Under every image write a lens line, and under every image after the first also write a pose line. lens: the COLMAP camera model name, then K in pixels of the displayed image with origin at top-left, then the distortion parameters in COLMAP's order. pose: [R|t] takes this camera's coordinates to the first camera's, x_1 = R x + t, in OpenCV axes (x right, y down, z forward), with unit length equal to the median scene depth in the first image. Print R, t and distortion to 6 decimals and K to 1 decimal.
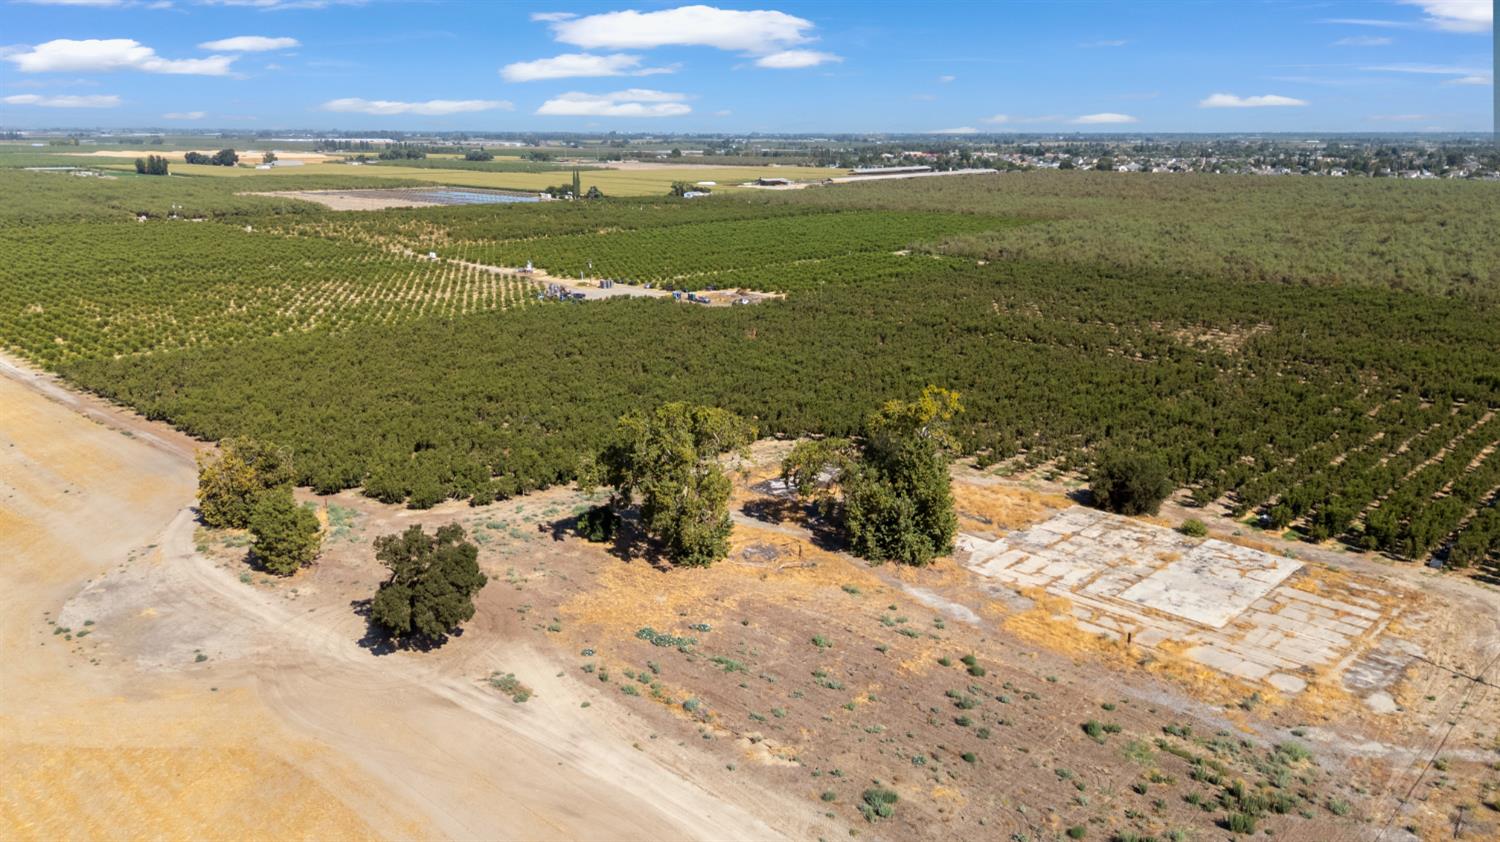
lens RADIAL K [[1101.8, 0, 748.1], [0, 1101.8, 417.5], [0, 0, 1]] dist [0.077338, -0.080681]
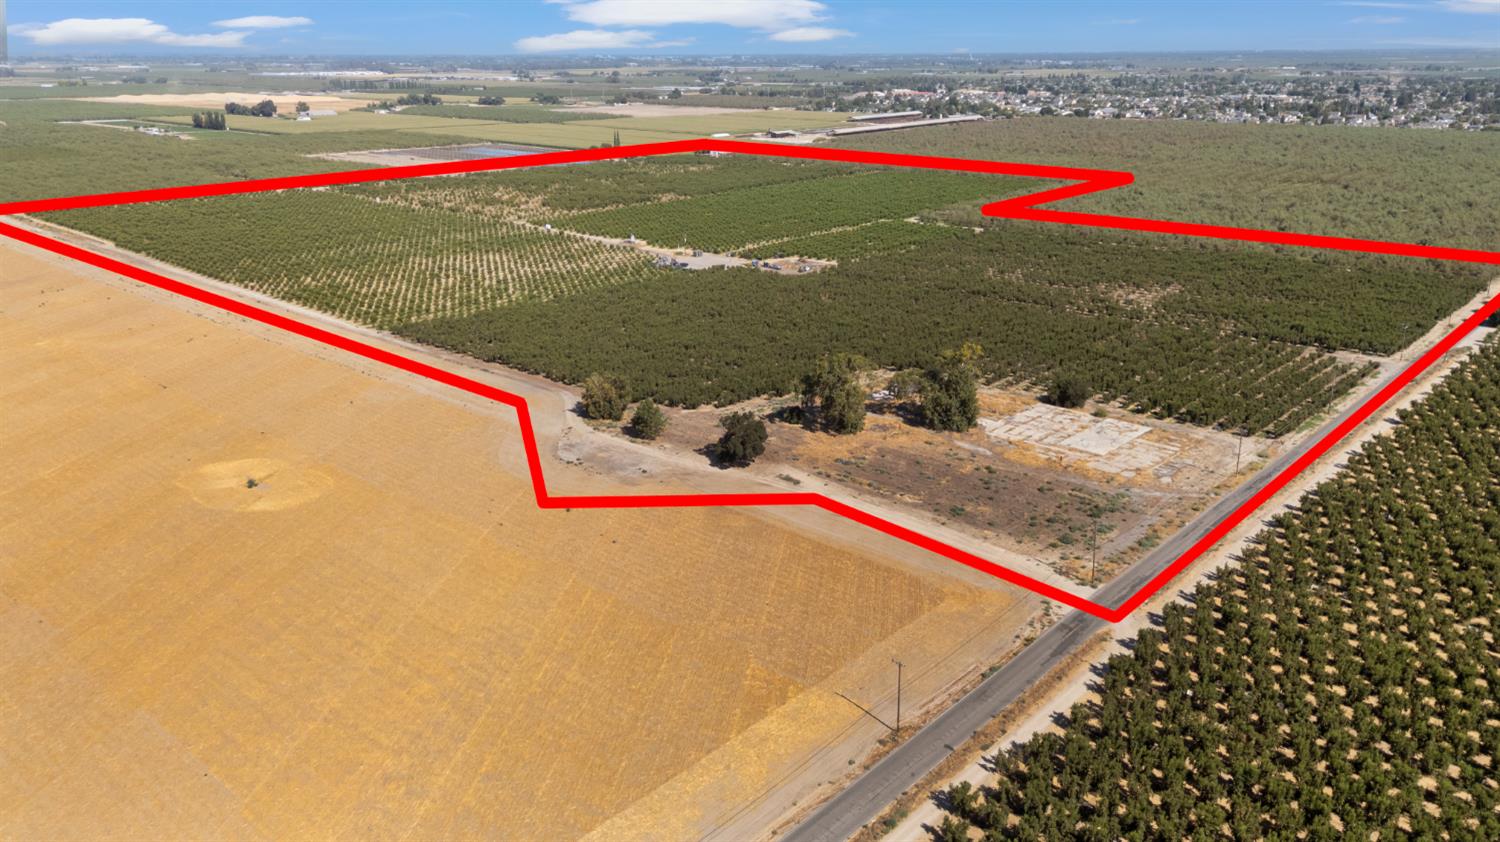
lens RADIAL K [[1101.8, 0, 746.7], [0, 1101.8, 418.0], [0, 0, 1]] dist [0.077338, -0.080681]
pose [[0.999826, -0.011932, 0.014316, -0.216441], [0.010958, 0.997740, 0.066301, -0.024127], [-0.015075, -0.066132, 0.997697, -0.820761]]
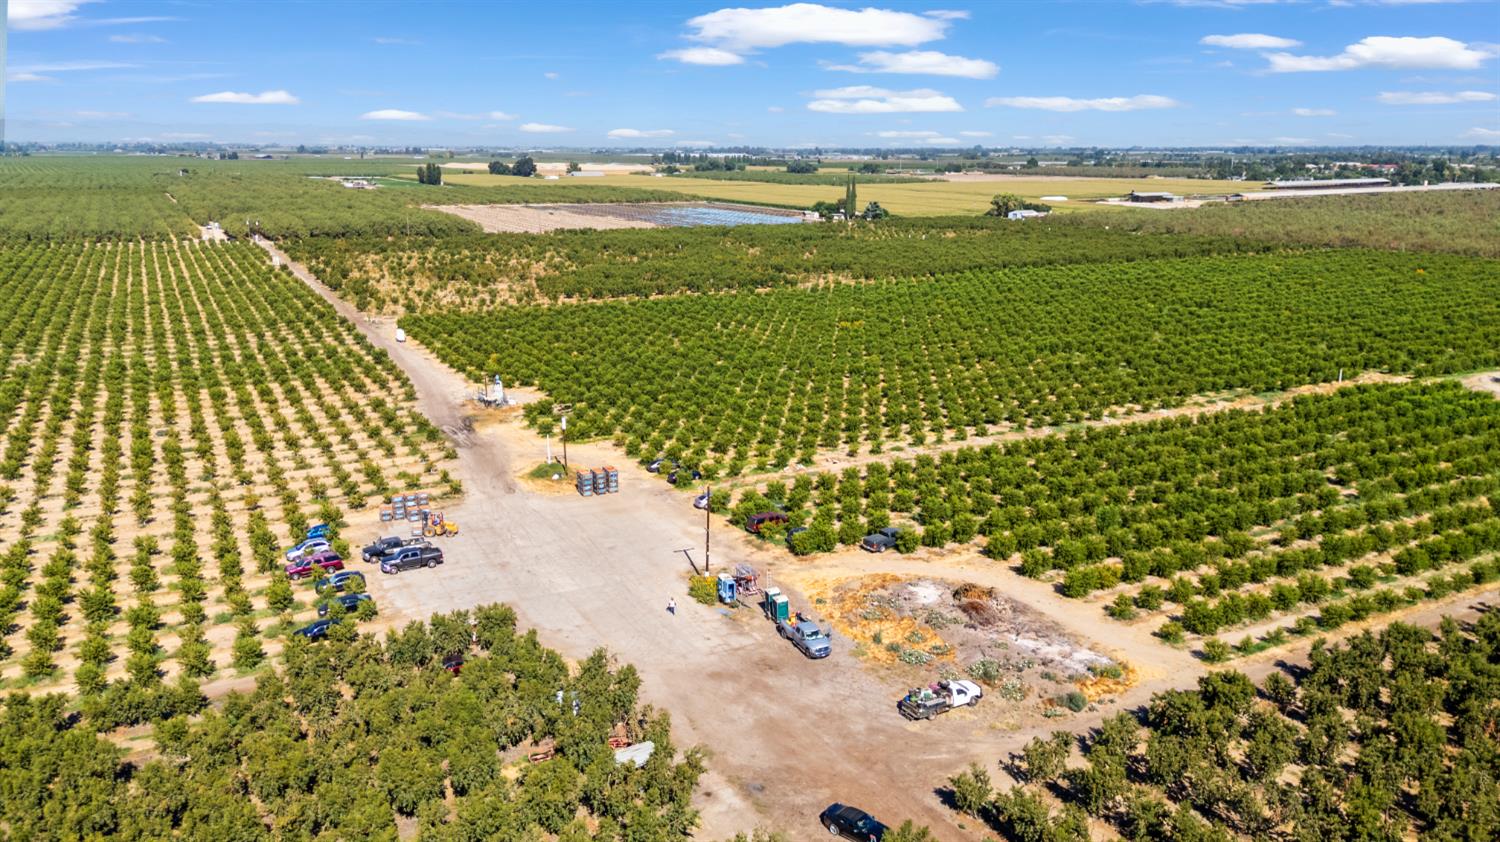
lens RADIAL K [[1101.8, 0, 750.4], [0, 1101.8, 423.6], [0, 0, 1]] dist [0.077338, -0.080681]
pose [[0.949498, 0.075429, -0.304573, 0.046788], [-0.078107, 0.996939, 0.003400, -0.342358], [0.303897, 0.020561, 0.952483, 1.641509]]
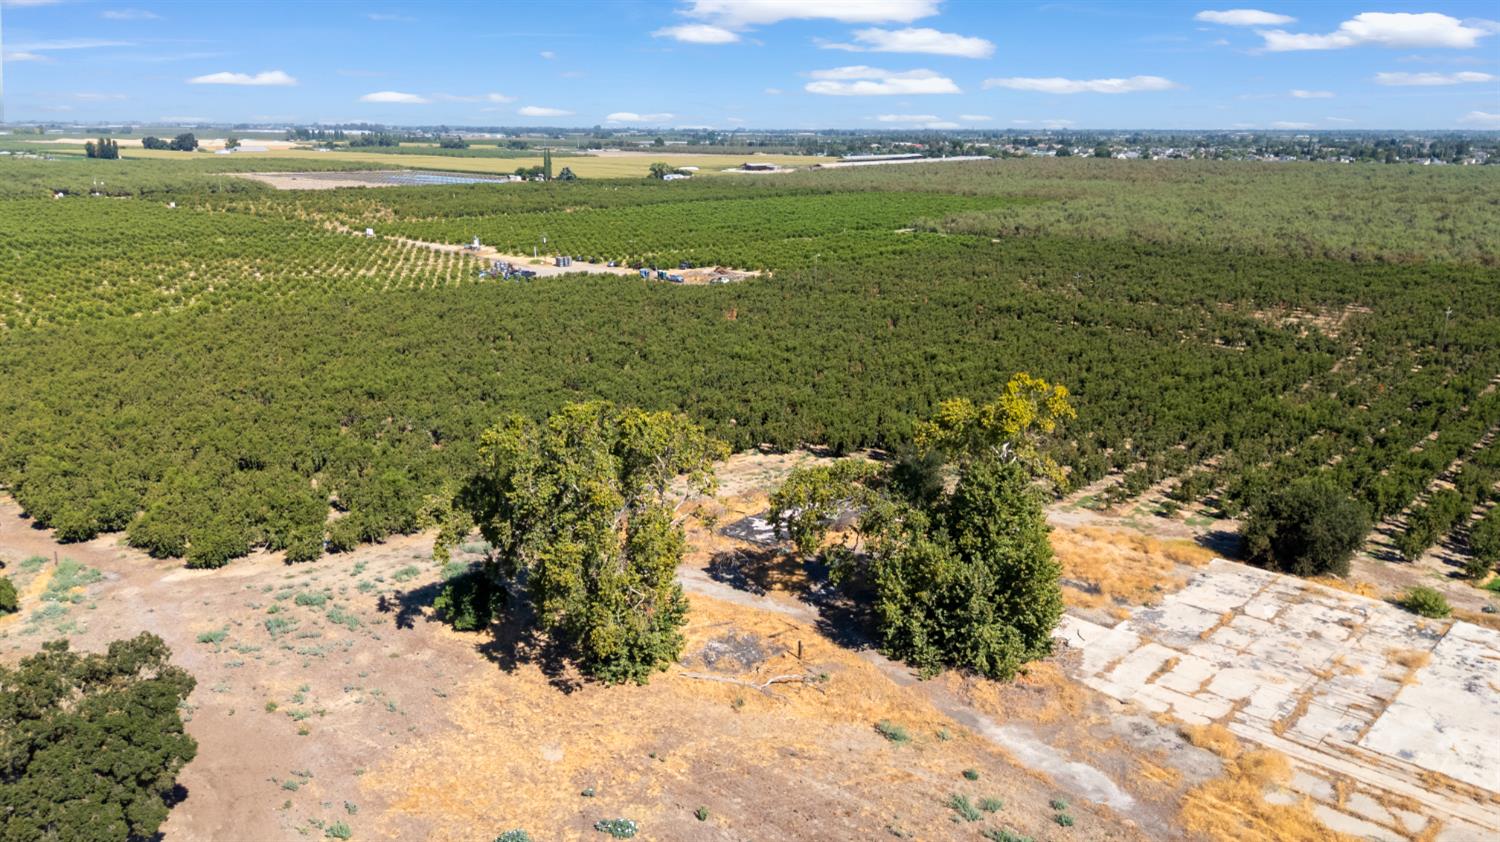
lens RADIAL K [[1101.8, 0, 748.5], [0, 1101.8, 419.1], [0, 0, 1]] dist [0.077338, -0.080681]
pose [[0.999918, -0.000448, 0.012798, 0.009769], [0.000392, 0.999990, 0.004348, -0.005982], [-0.012800, -0.004342, 0.999909, 0.334255]]
